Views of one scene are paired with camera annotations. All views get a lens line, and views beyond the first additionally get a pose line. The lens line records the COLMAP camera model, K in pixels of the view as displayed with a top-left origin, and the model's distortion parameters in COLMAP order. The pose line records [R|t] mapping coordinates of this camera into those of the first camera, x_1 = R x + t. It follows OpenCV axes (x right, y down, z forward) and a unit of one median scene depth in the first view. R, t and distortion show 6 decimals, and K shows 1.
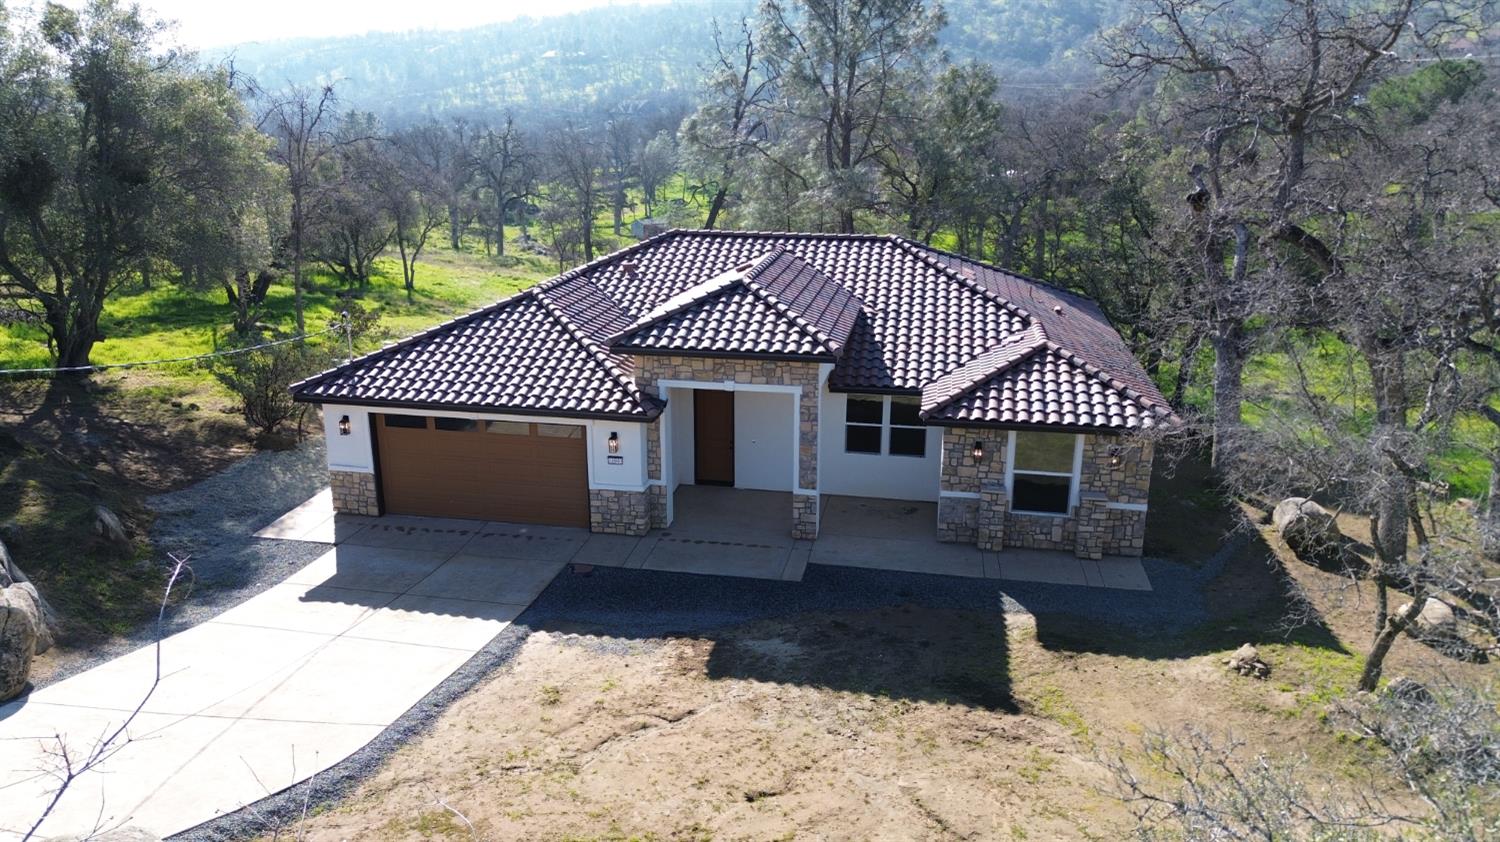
lens RADIAL K [[1052.4, 0, 750.0], [0, 1052.4, 421.0], [0, 0, 1]] dist [0.093084, -0.002461]
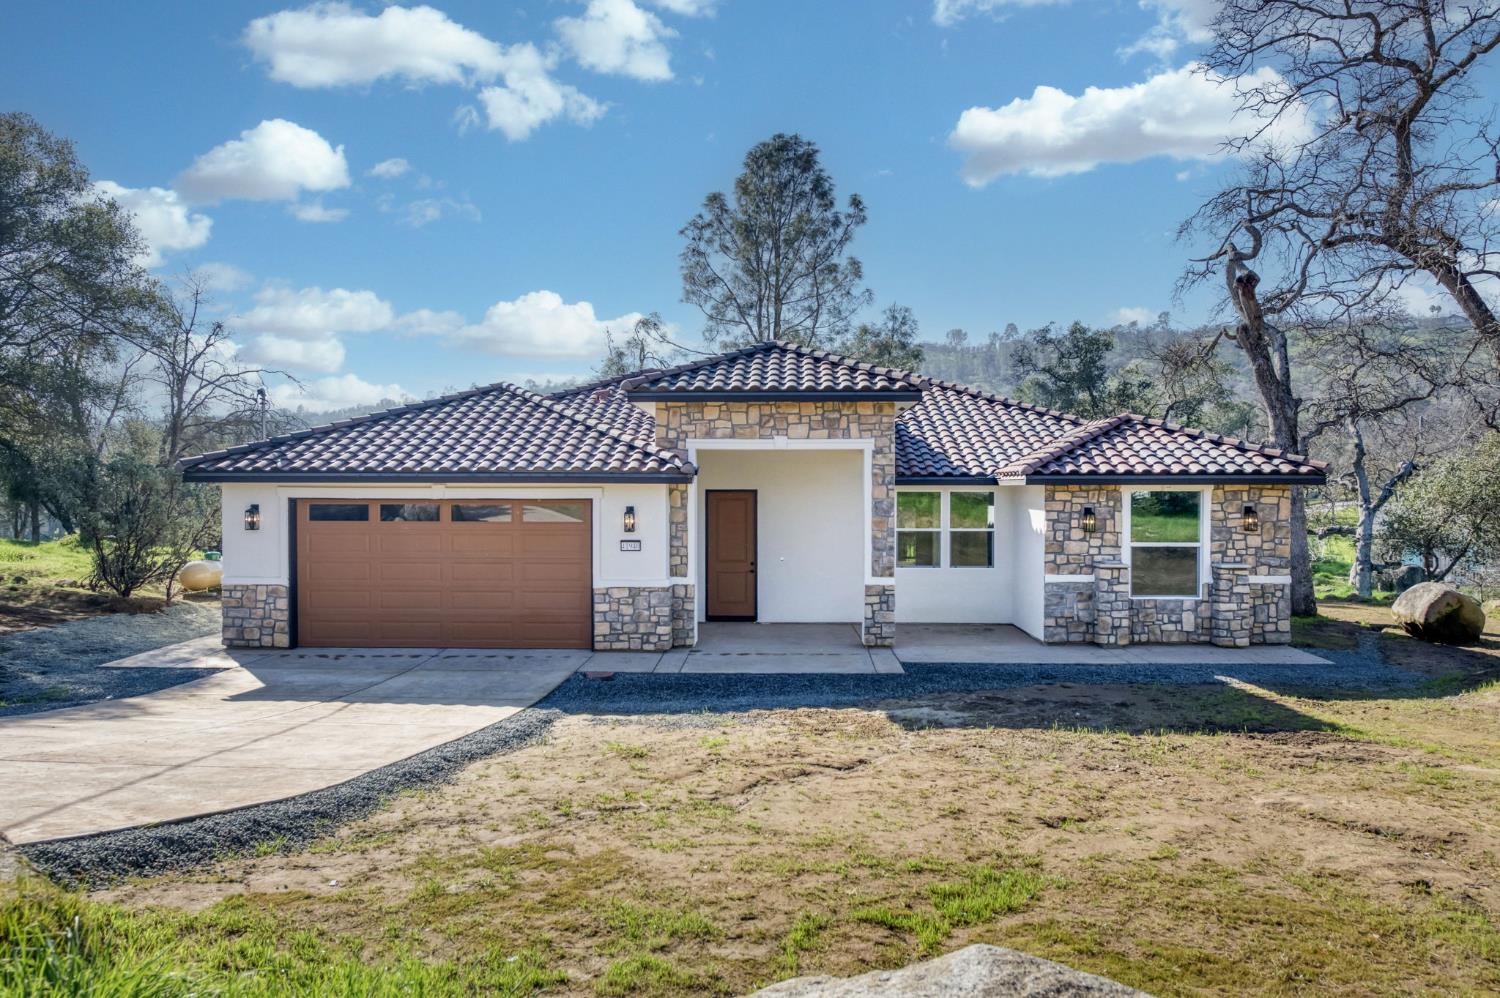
lens RADIAL K [[1015.4, 0, 768.4], [0, 1015.4, 498.8], [0, 0, 1]] dist [-0.009192, 0.036090]
pose [[0.986777, -0.006573, 0.161950, -0.150783], [0.050081, 0.962651, -0.266073, 0.206670], [-0.154152, 0.270665, 0.950251, 0.293163]]
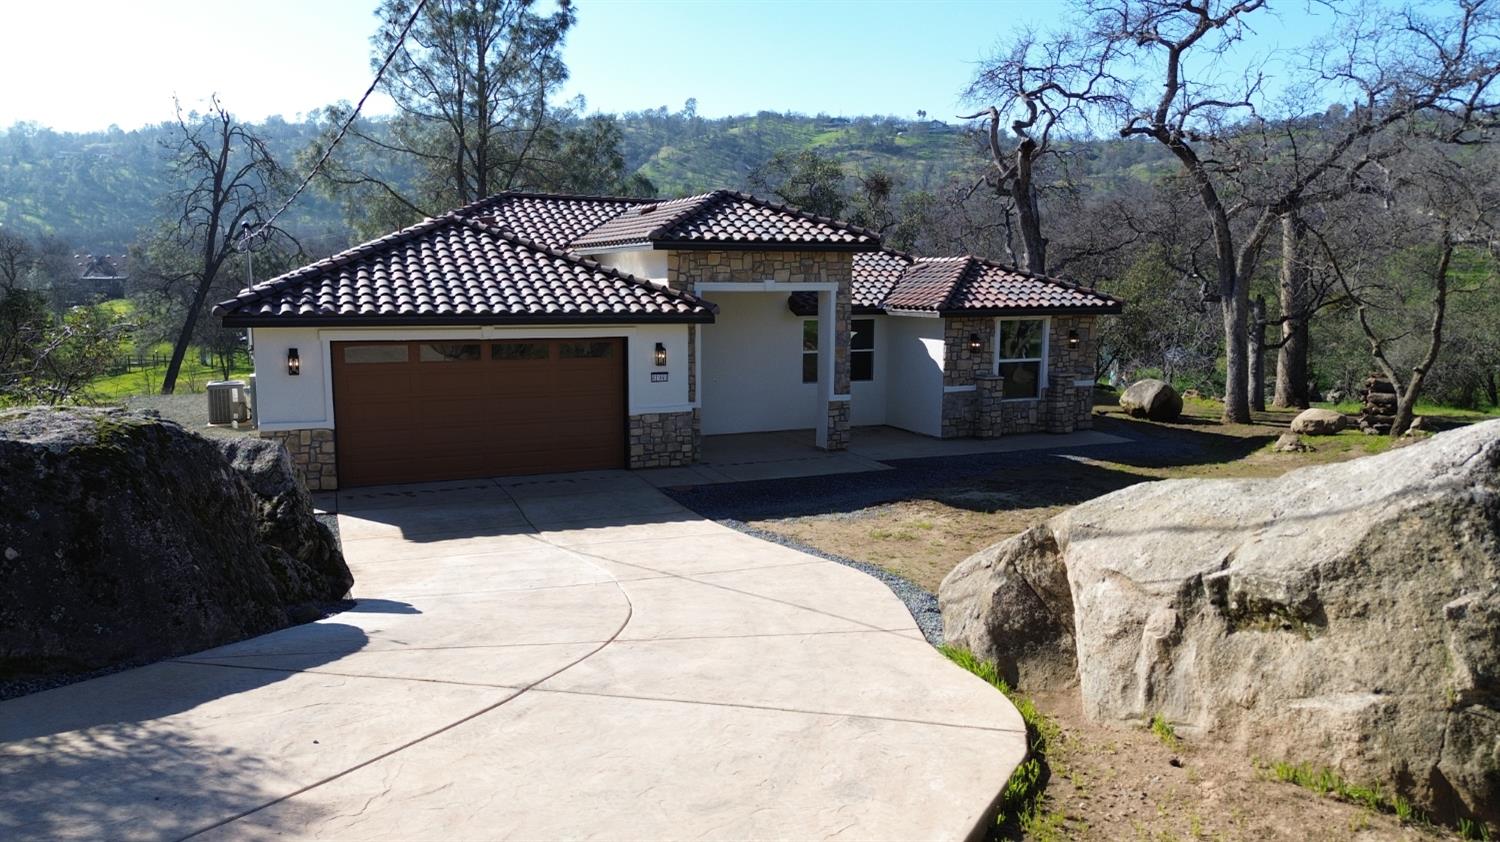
lens RADIAL K [[1052.4, 0, 750.0], [0, 1052.4, 421.0], [0, 0, 1]] dist [0.093084, -0.002461]
pose [[0.830422, -0.078518, 0.551575, -0.555001], [0.158635, 0.982362, -0.098991, 0.173140], [-0.534074, 0.169704, 0.828231, 0.256403]]
